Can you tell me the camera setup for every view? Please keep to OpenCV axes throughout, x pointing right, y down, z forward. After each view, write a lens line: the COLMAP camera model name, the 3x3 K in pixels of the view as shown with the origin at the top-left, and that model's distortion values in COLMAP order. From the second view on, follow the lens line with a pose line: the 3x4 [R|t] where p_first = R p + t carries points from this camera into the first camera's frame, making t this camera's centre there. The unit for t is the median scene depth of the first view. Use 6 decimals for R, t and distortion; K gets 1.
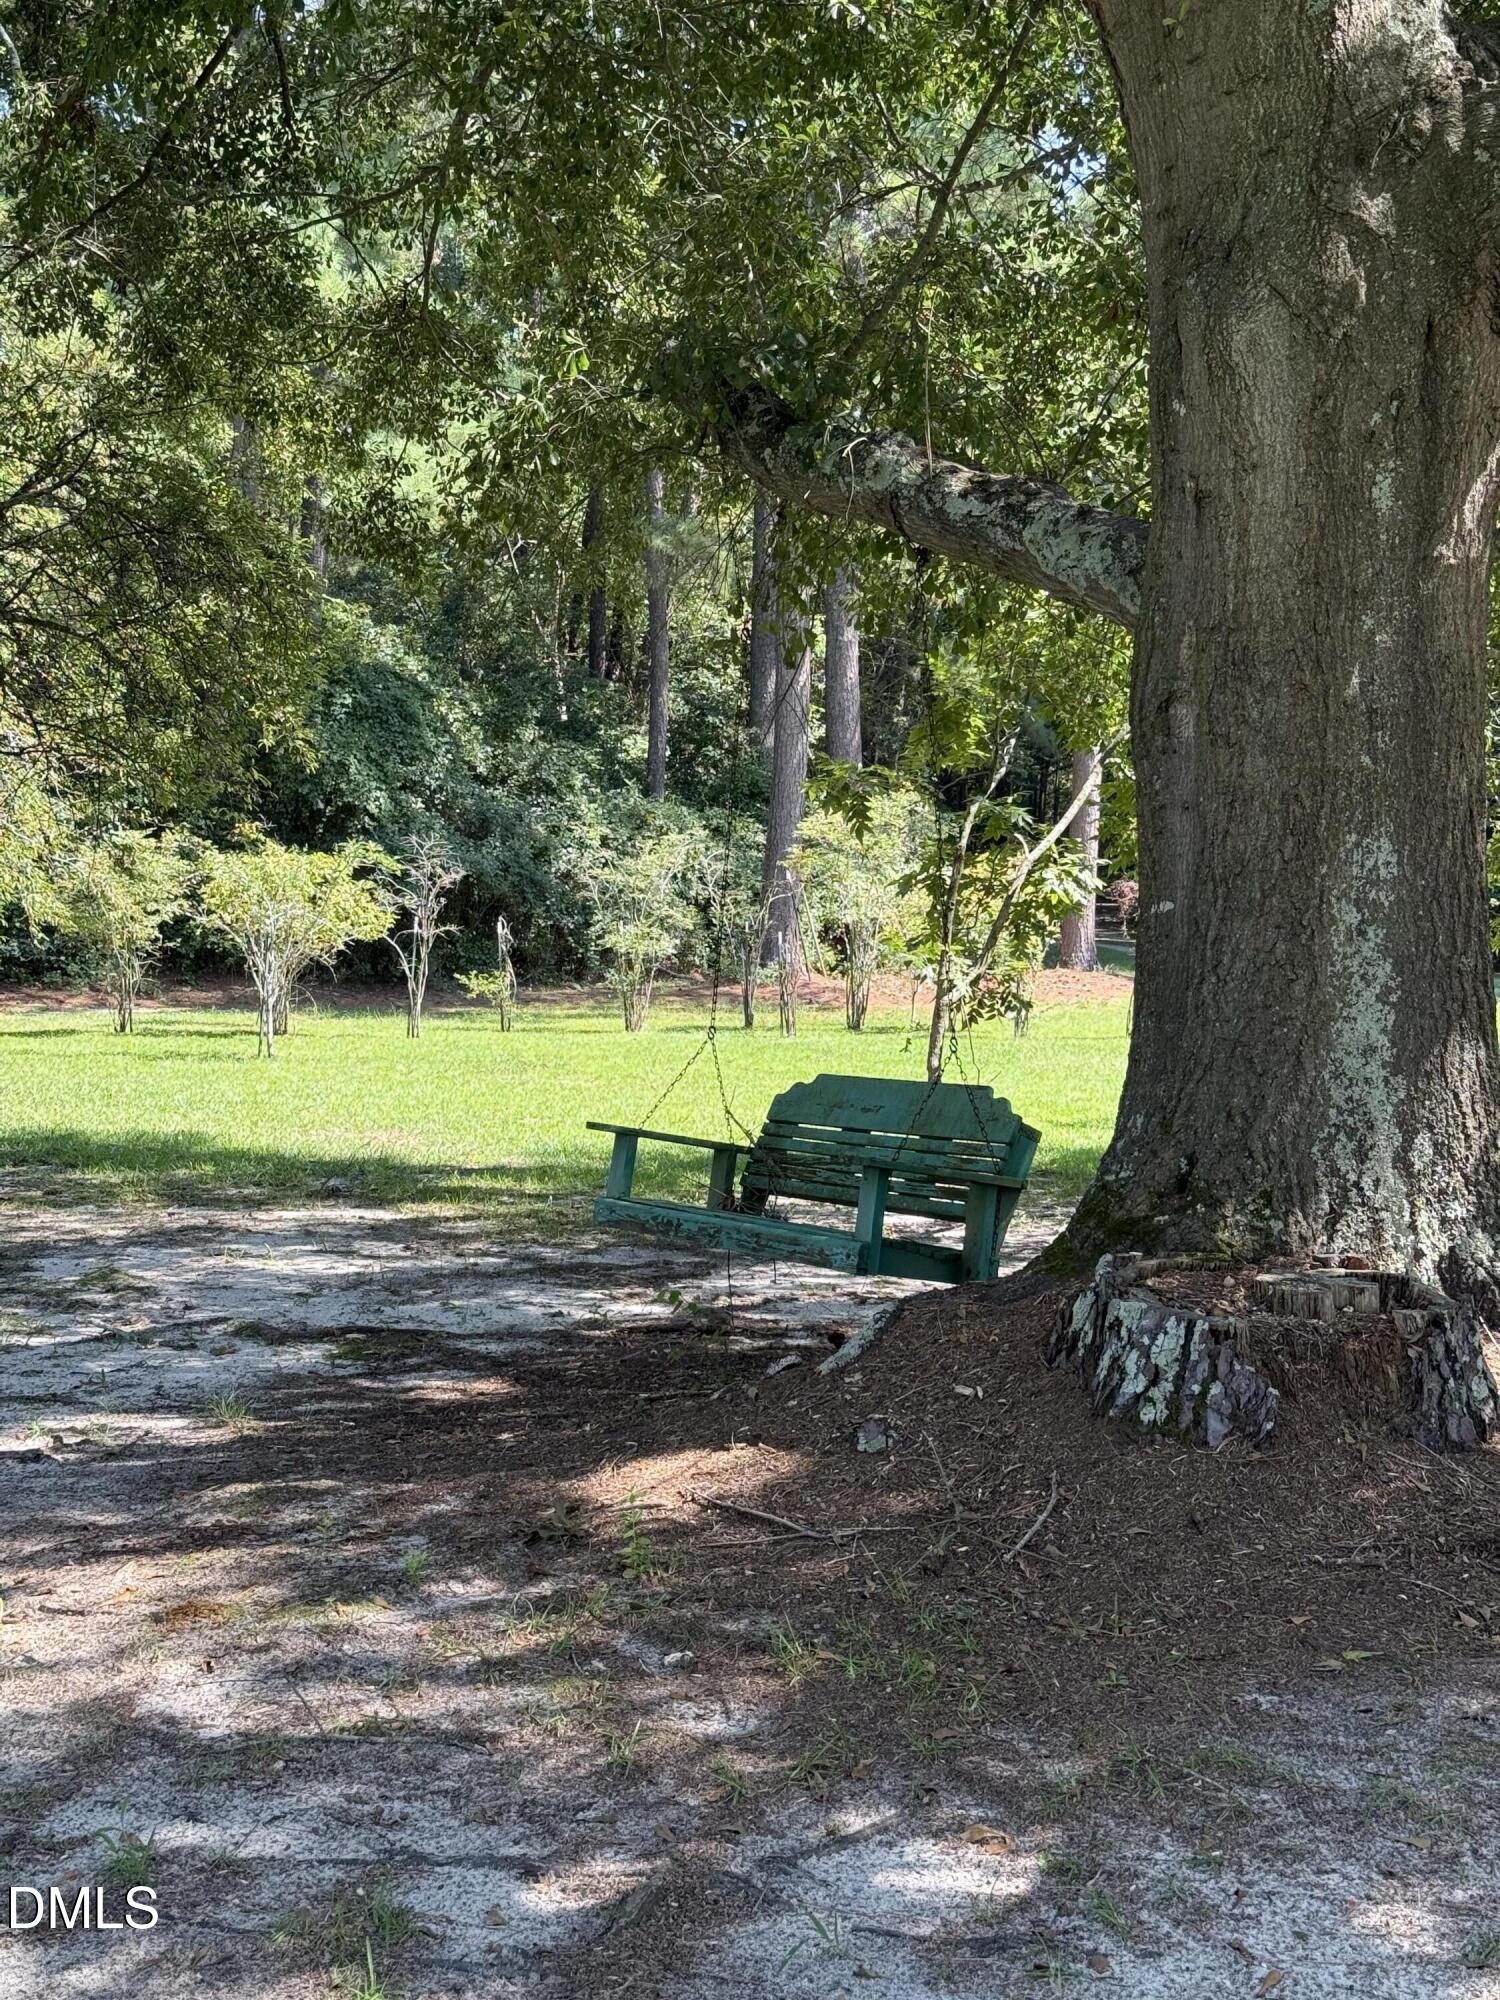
lens RADIAL K [[2799.7, 0, 749.3], [0, 2799.7, 1000.0], [0, 0, 1]] dist [-0.088990, 0.000000]
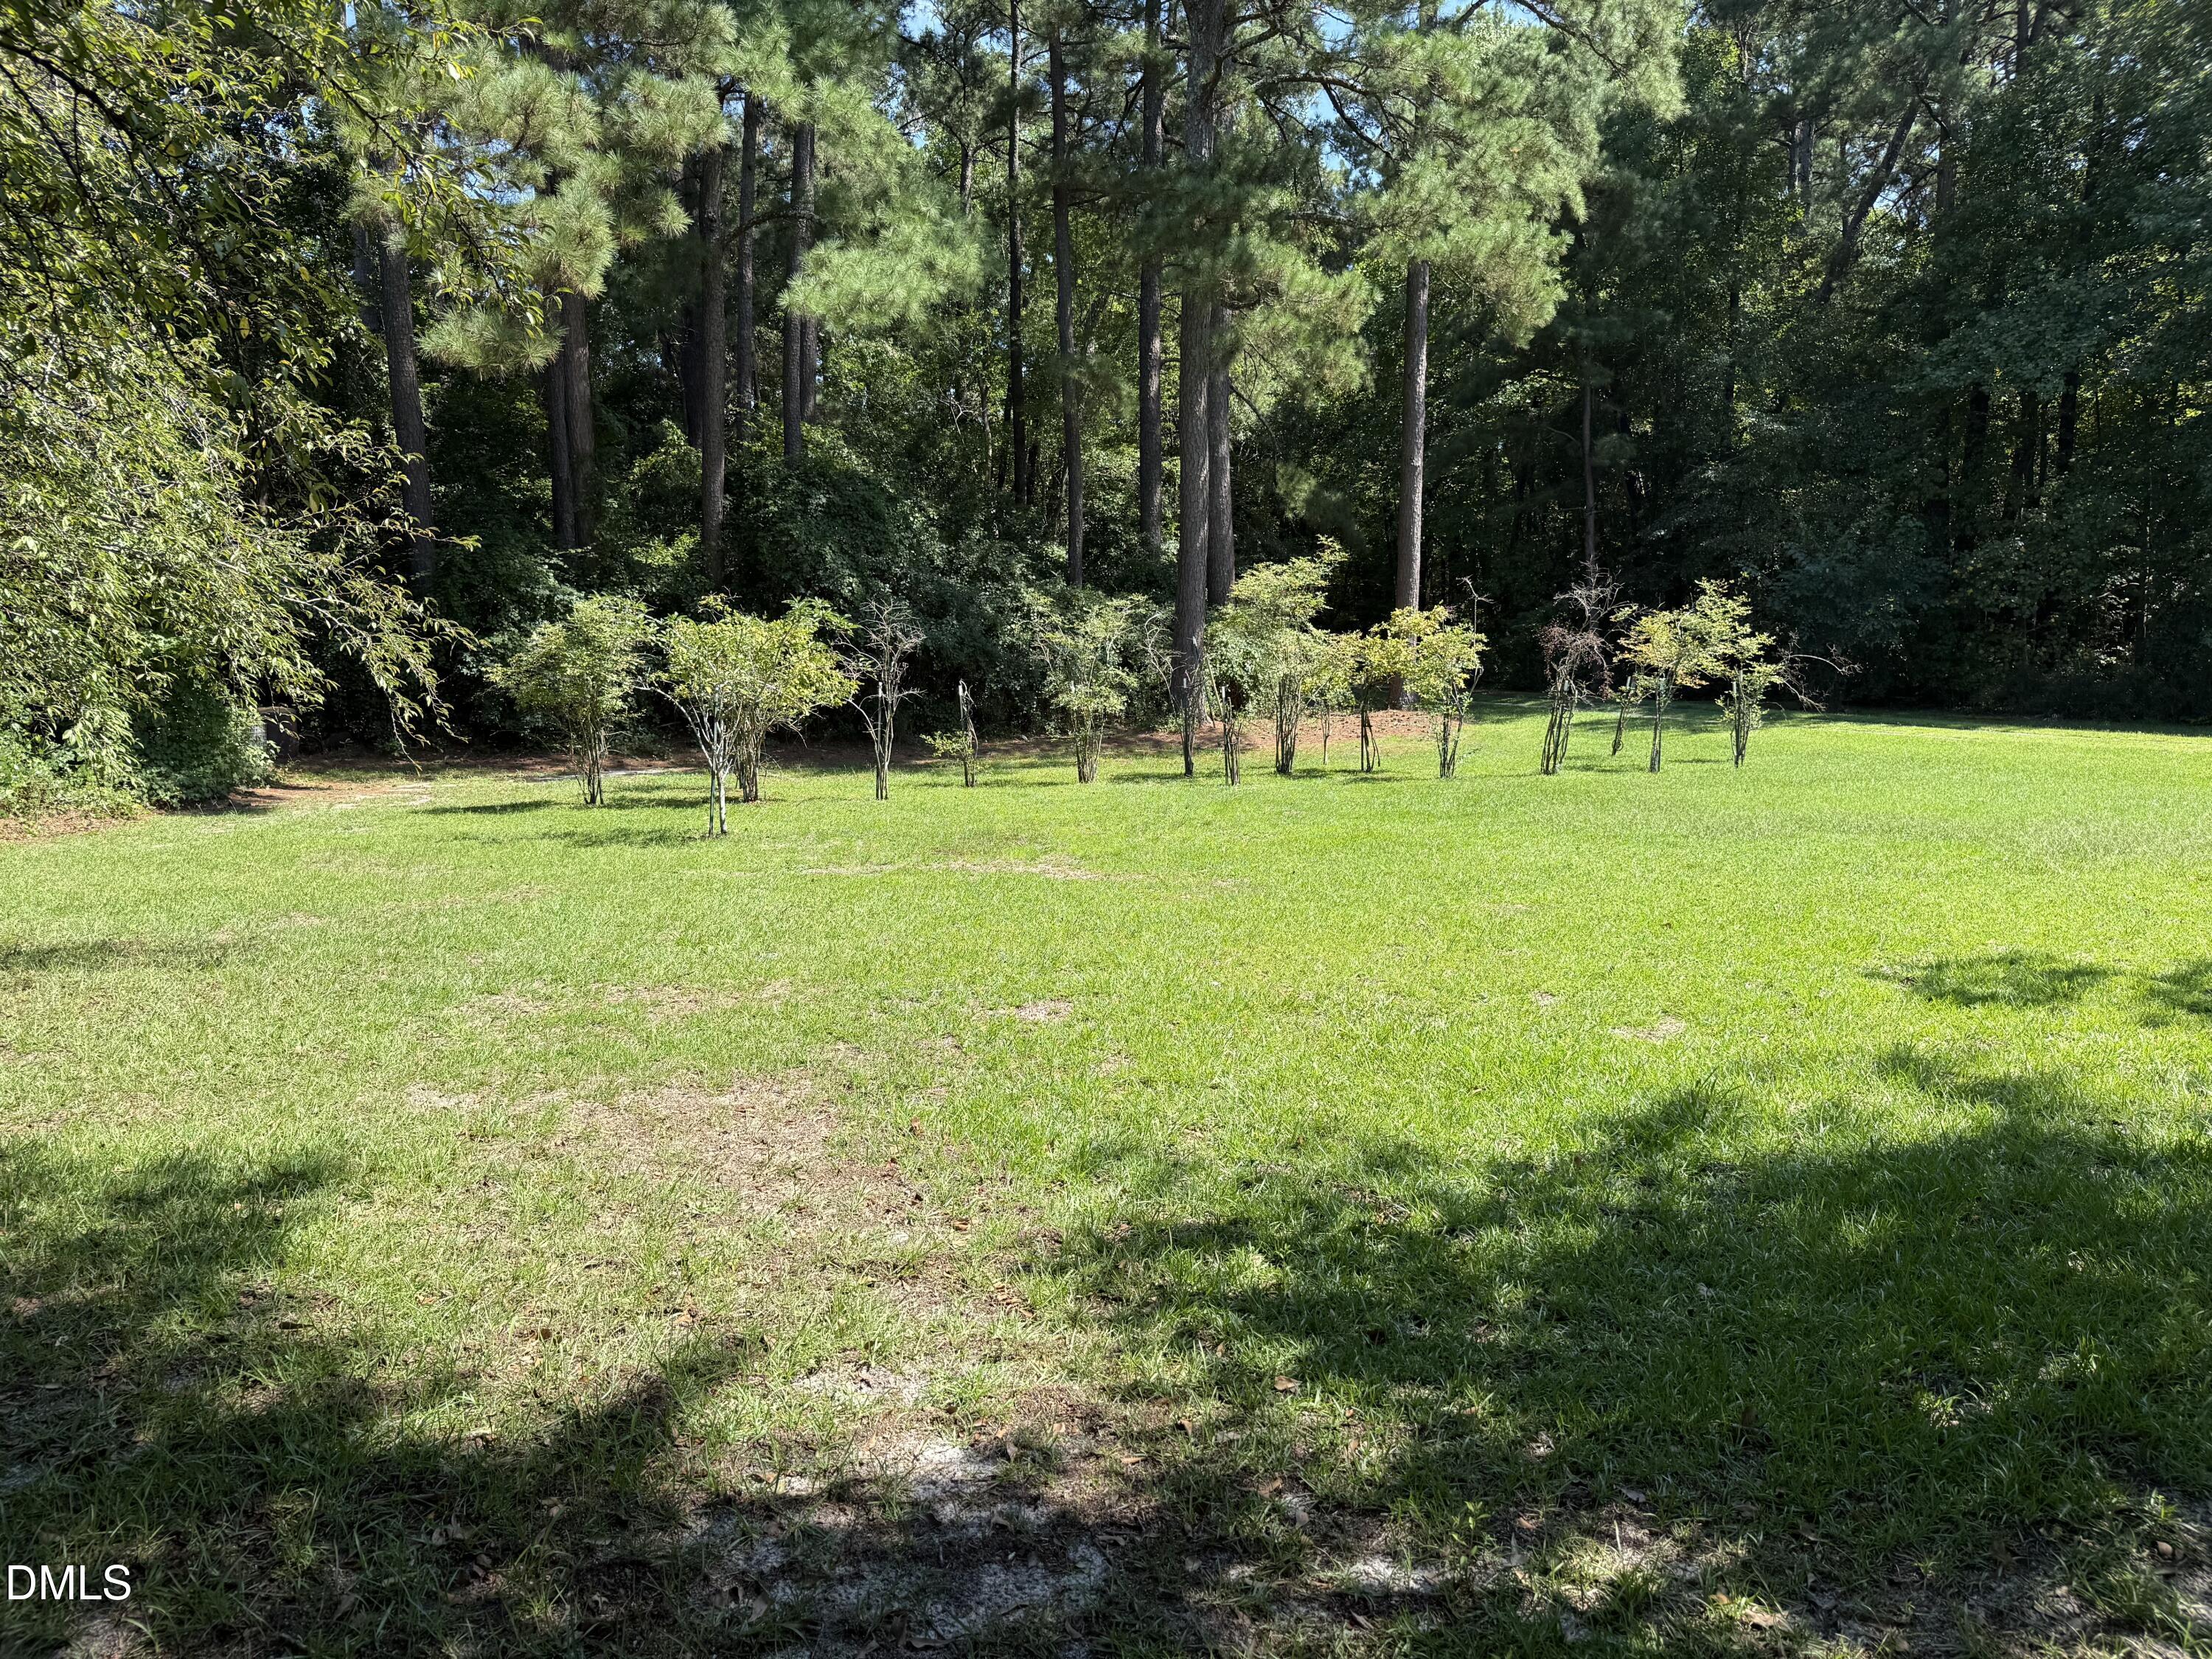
lens RADIAL K [[1542.6, 0, 1110.6], [0, 1542.6, 832.2], [0, 0, 1]] dist [0.039210, 0.000285]
pose [[0.999499, -0.030577, 0.008147, -0.037656], [0.029964, 0.997301, 0.067033, -0.009368], [-0.010174, -0.066755, 0.997718, 0.399173]]
